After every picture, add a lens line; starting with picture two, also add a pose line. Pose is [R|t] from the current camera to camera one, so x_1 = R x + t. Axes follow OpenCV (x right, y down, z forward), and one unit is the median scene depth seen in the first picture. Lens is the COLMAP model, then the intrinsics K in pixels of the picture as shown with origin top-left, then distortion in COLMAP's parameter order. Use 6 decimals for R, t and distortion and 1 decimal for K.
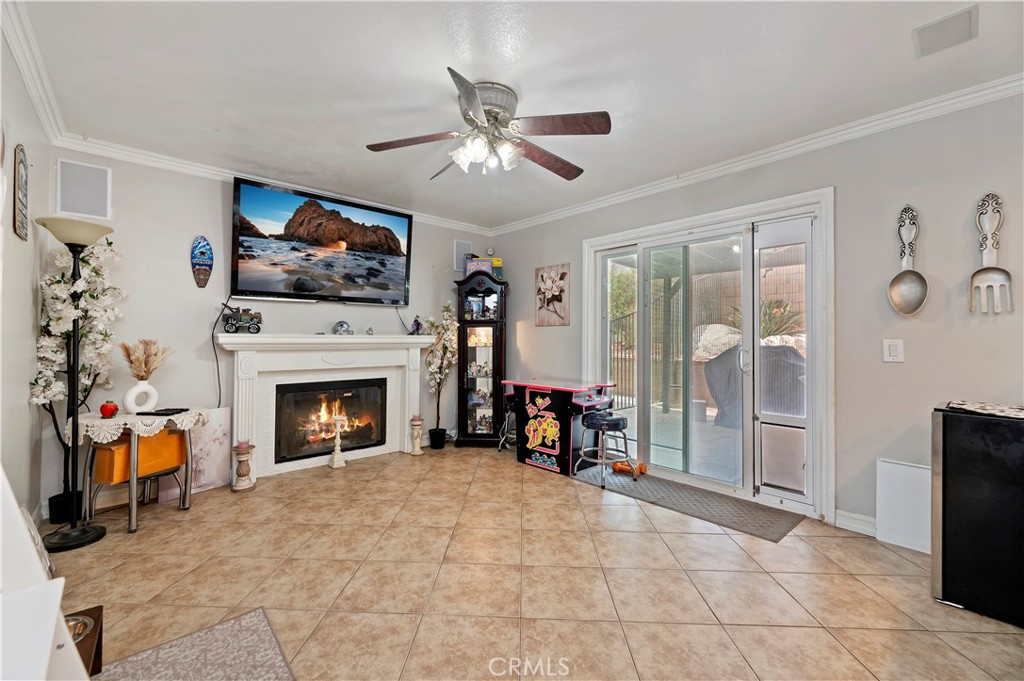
lens RADIAL K [[432.2, 0, 500.8], [0, 432.2, 326.9], [0, 0, 1]] dist [-0.002785, 0.000026]
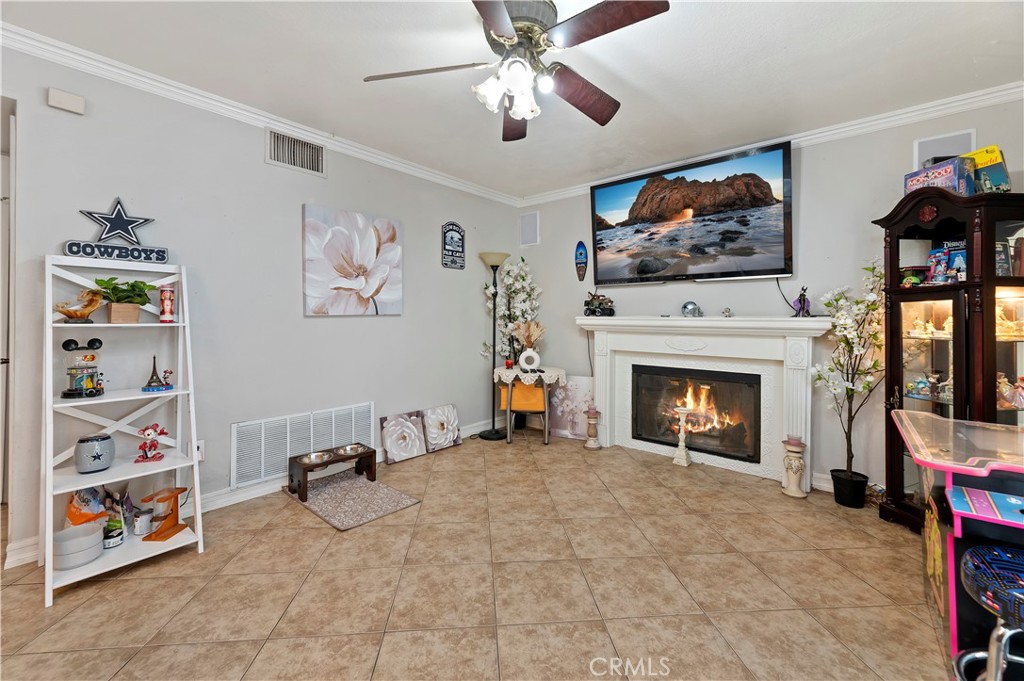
lens RADIAL K [[423.3, 0, 512.3], [0, 423.3, 326.9], [0, 0, 1]] dist [-0.000690, -0.000300]
pose [[0.134954, 0.017097, -0.990704, 0.445047], [0.016975, 0.999664, 0.019564, 0.016698], [0.990706, -0.019458, 0.134618, 0.551418]]
